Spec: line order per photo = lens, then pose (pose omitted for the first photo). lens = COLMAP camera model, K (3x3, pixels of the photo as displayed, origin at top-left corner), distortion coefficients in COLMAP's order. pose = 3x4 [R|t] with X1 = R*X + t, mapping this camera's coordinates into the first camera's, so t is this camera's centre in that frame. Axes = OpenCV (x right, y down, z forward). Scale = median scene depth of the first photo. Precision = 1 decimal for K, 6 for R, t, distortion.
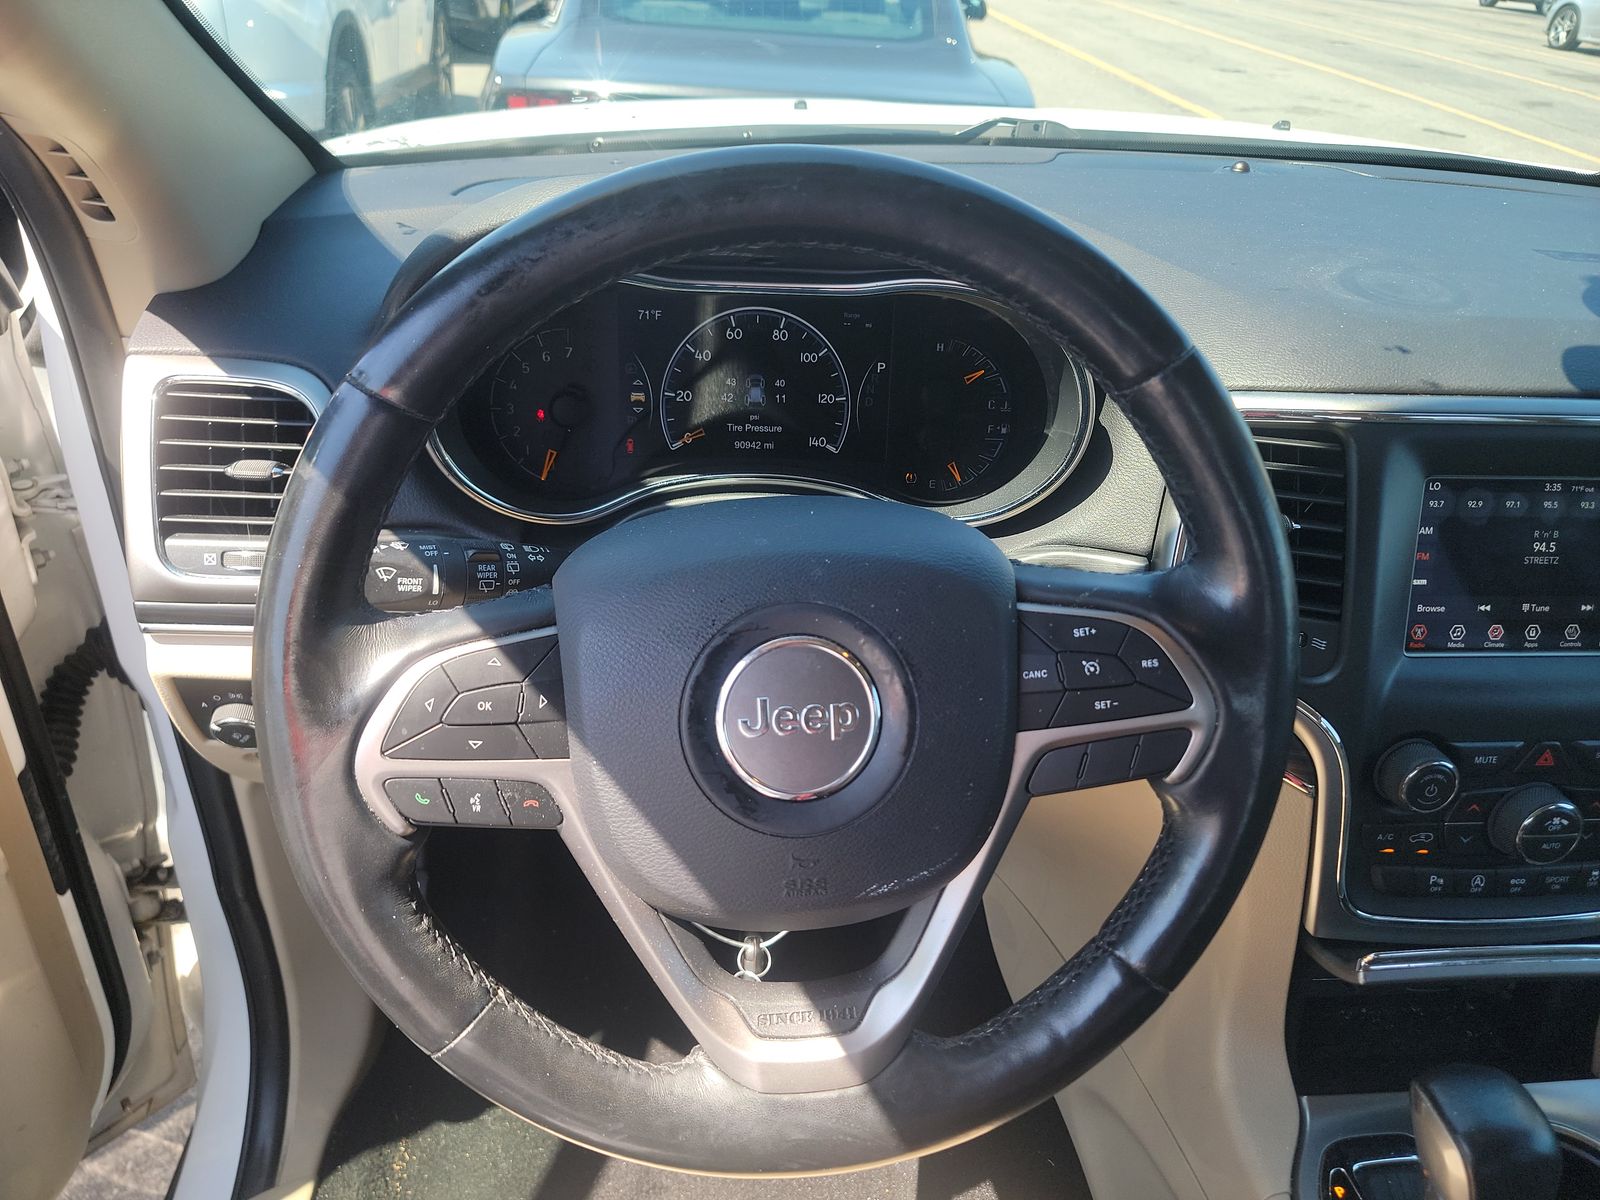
lens RADIAL K [[1208.6, 0, 787.8], [0, 1208.6, 613.7], [0, 0, 1]] dist [0.055779, -0.050683]
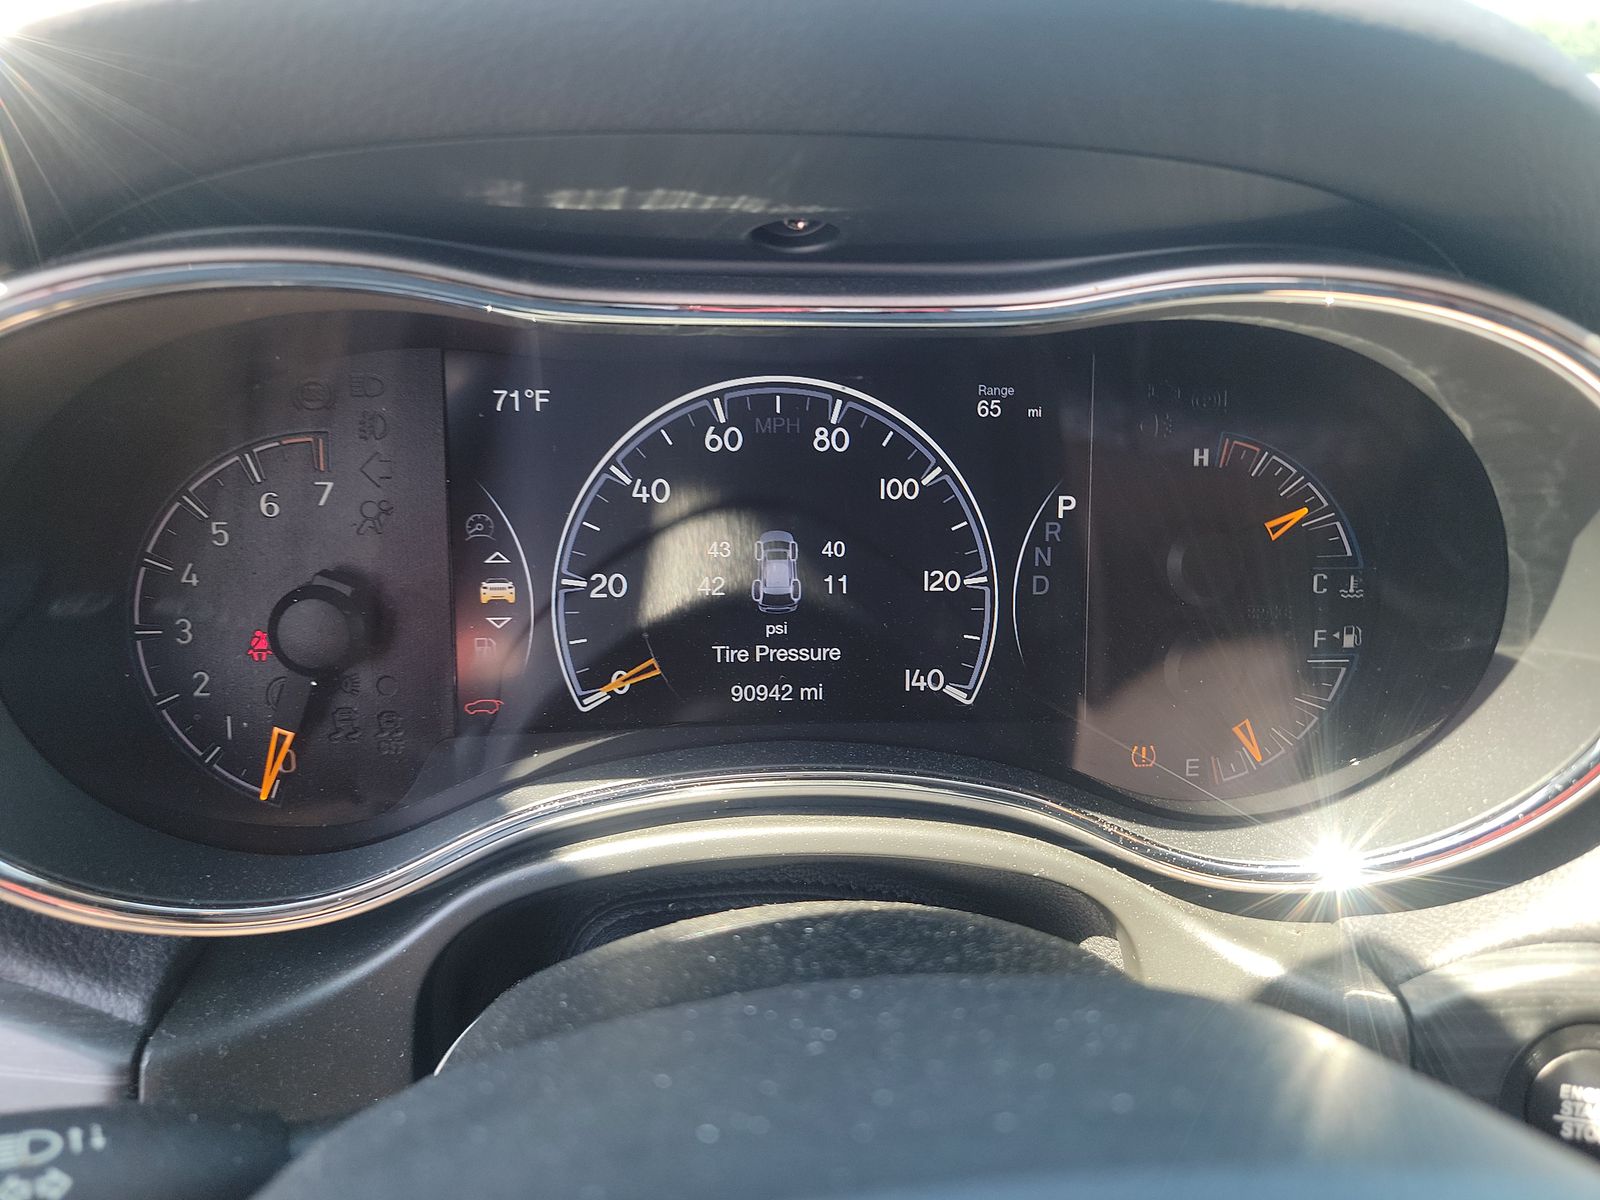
lens RADIAL K [[1208.6, 0, 809.7], [0, 1208.6, 595.3], [0, 0, 1]] dist [0.055779, -0.050683]
pose [[0.999505, -0.026661, -0.016698, -0.008194], [0.024350, 0.991735, -0.125968, -0.120186], [0.019918, 0.125499, 0.991894, 0.575484]]
